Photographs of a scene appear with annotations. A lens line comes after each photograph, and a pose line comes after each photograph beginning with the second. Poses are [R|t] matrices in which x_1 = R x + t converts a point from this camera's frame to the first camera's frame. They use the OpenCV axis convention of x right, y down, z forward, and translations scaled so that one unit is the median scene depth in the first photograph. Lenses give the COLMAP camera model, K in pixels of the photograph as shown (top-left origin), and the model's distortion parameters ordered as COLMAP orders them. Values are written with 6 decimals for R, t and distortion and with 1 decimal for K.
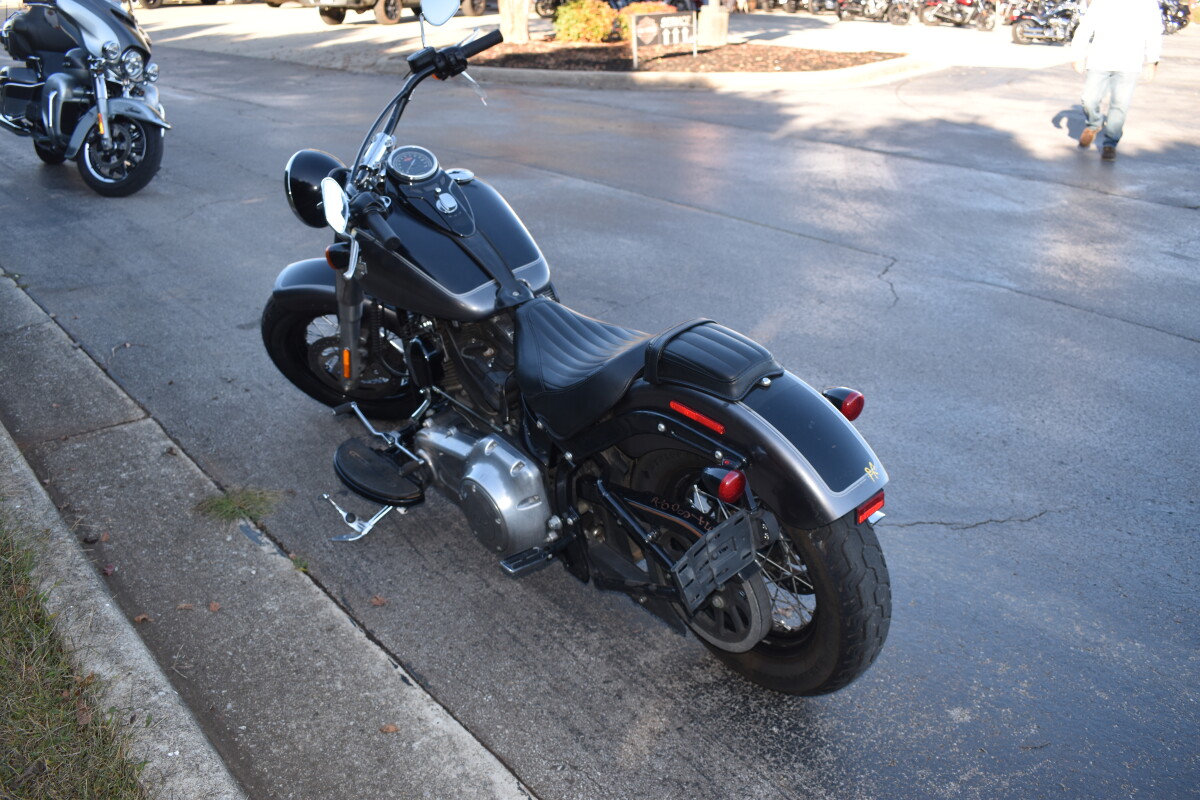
lens RADIAL K [[1060.6, 0, 600.0], [0, 1060.6, 400.0], [0, 0, 1]] dist [-0.073065, -0.004759]
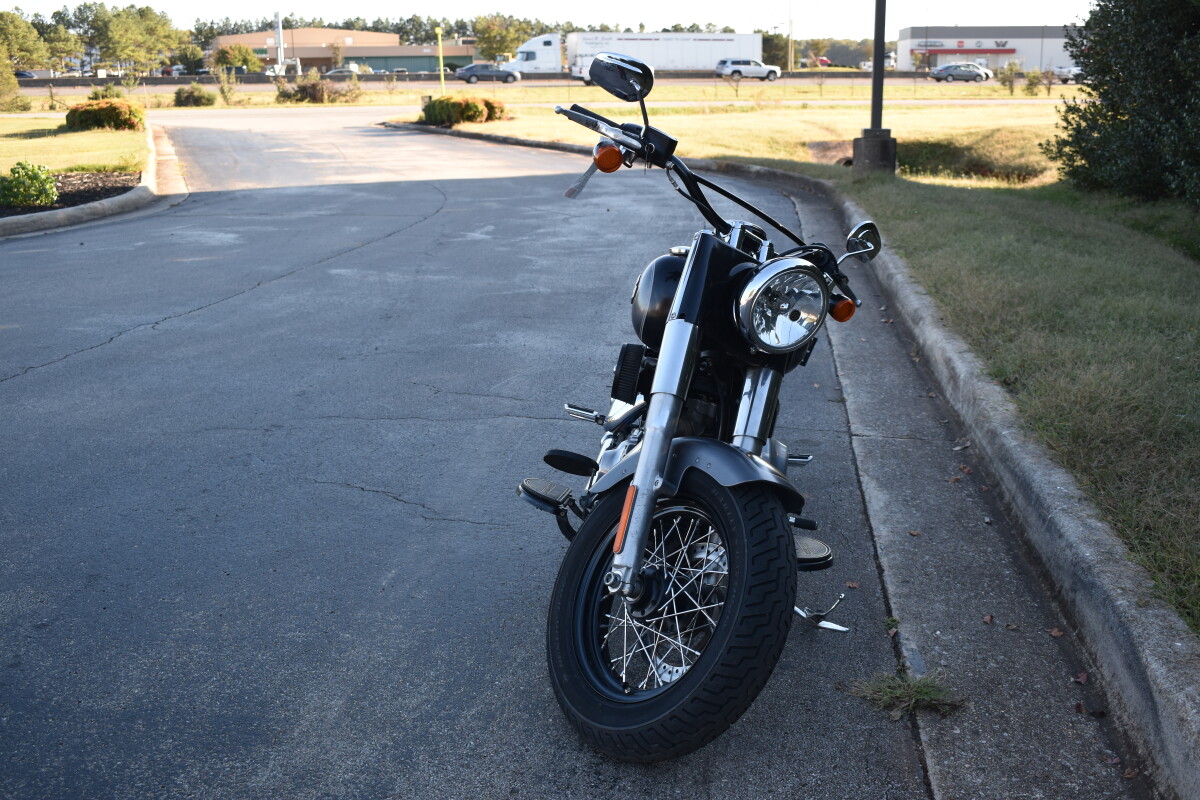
lens RADIAL K [[1372.5, 0, 600.0], [0, 1372.5, 400.0], [0, 0, 1]] dist [-0.019750, -0.008121]
pose [[-0.701589, -0.165151, 0.693180, -0.356215], [0.265411, 0.842214, 0.469289, -0.260918], [-0.661310, 0.513226, -0.547055, 0.667026]]
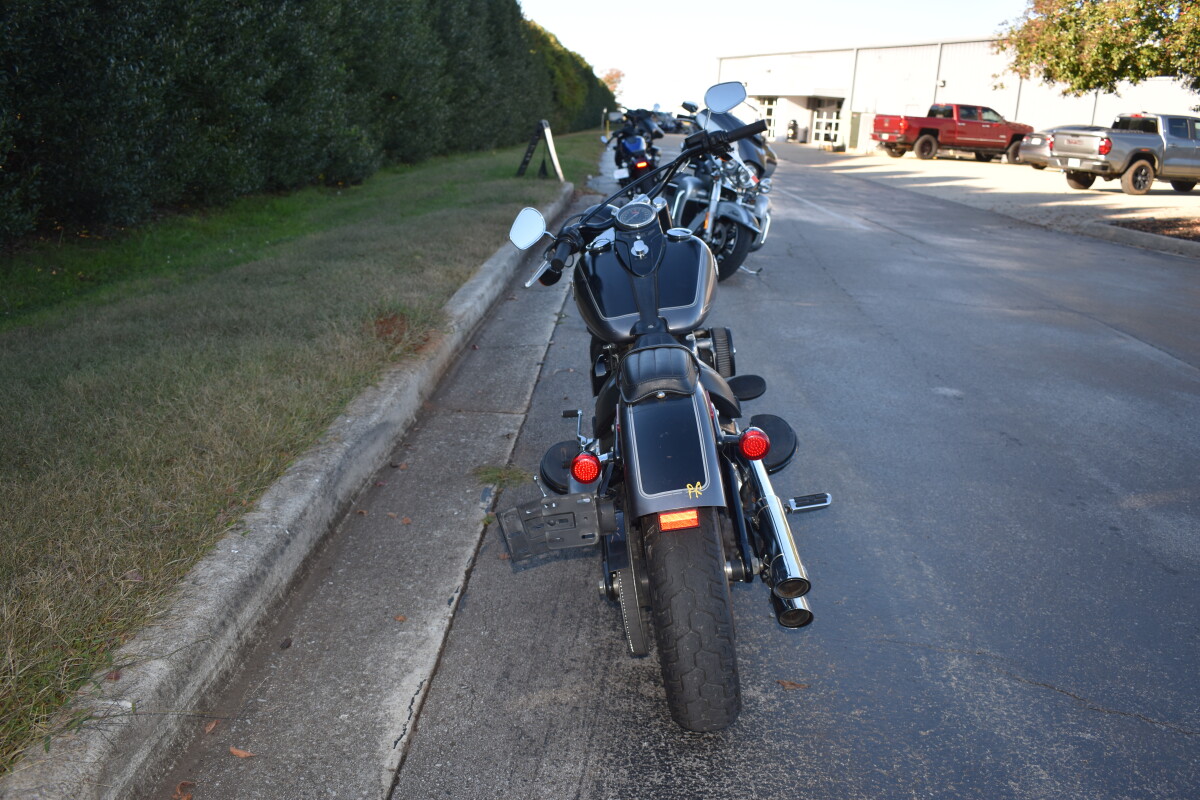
lens RADIAL K [[1060.6, 0, 600.0], [0, 1060.6, 400.0], [0, 0, 1]] dist [-0.073065, -0.004759]
pose [[0.760555, 0.203093, -0.616693, 0.206901], [-0.289127, 0.956386, -0.041613, 0.013666], [0.581345, 0.209952, 0.786103, 0.026938]]
